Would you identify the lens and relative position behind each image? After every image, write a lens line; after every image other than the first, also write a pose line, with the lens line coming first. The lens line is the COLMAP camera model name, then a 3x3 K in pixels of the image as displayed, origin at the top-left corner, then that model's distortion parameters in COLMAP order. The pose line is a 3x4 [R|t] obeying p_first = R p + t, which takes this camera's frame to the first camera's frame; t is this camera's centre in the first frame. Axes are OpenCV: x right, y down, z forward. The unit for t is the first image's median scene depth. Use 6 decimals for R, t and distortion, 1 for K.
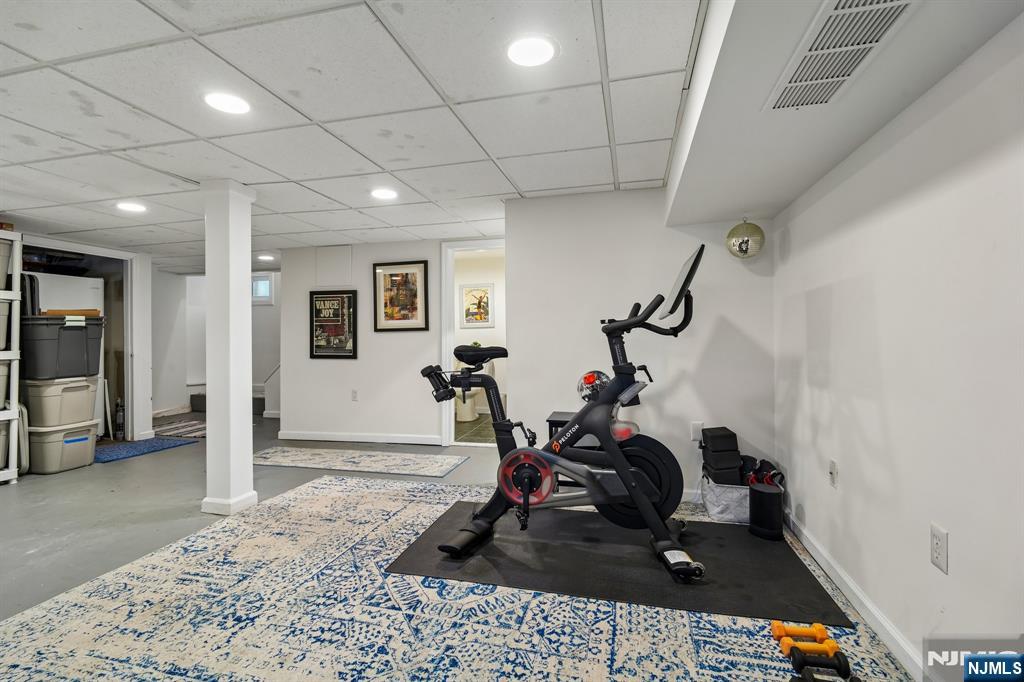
lens RADIAL K [[477.0, 0, 516.7], [0, 477.0, 332.9], [0, 0, 1]] dist [-0.003865, -0.001201]
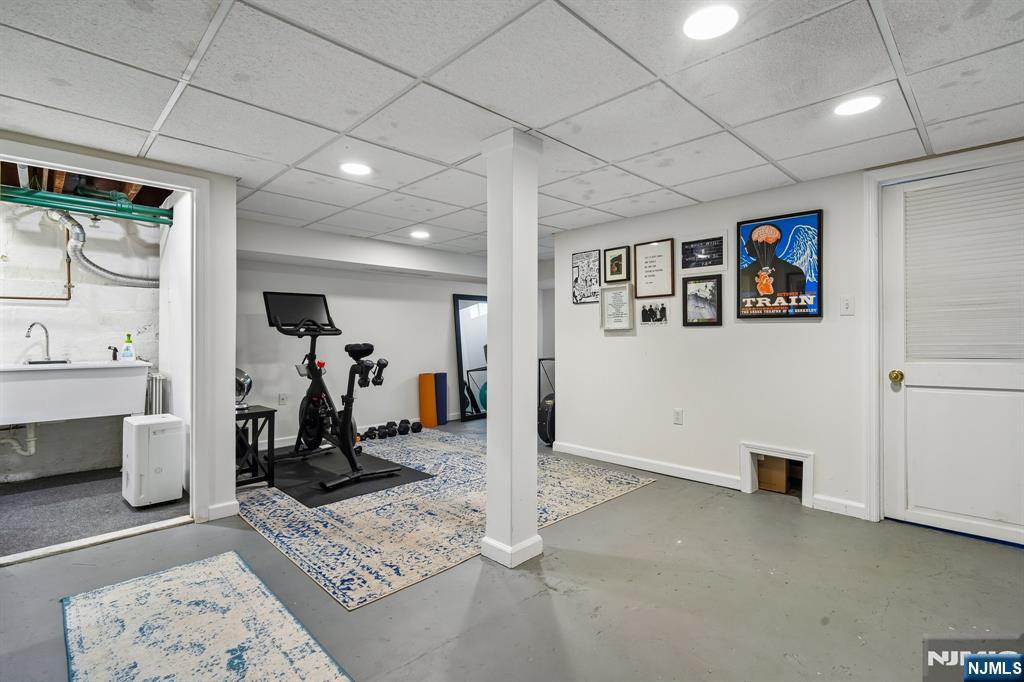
lens RADIAL K [[477.0, 0, 503.3], [0, 477.0, 334.5], [0, 0, 1]] dist [-0.003865, -0.001201]
pose [[-0.844192, 0.010034, 0.535947, -1.536061], [0.001957, 0.999876, -0.015638, 0.032030], [-0.536037, -0.012153, -0.844107, 2.539054]]
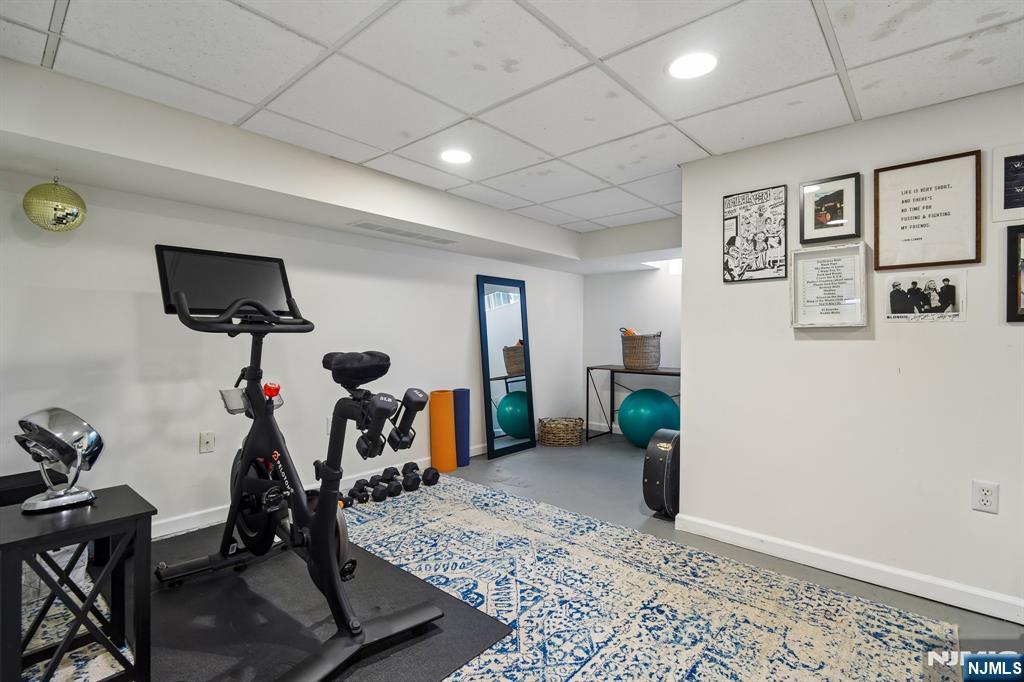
lens RADIAL K [[477.0, 0, 509.5], [0, 477.0, 338.5], [0, 0, 1]] dist [-0.003865, -0.001201]
pose [[-0.881032, -0.004034, 0.473039, -0.719426], [-0.006999, 0.999965, -0.004508, 0.016280], [-0.473005, -0.007282, -0.881030, 1.897691]]
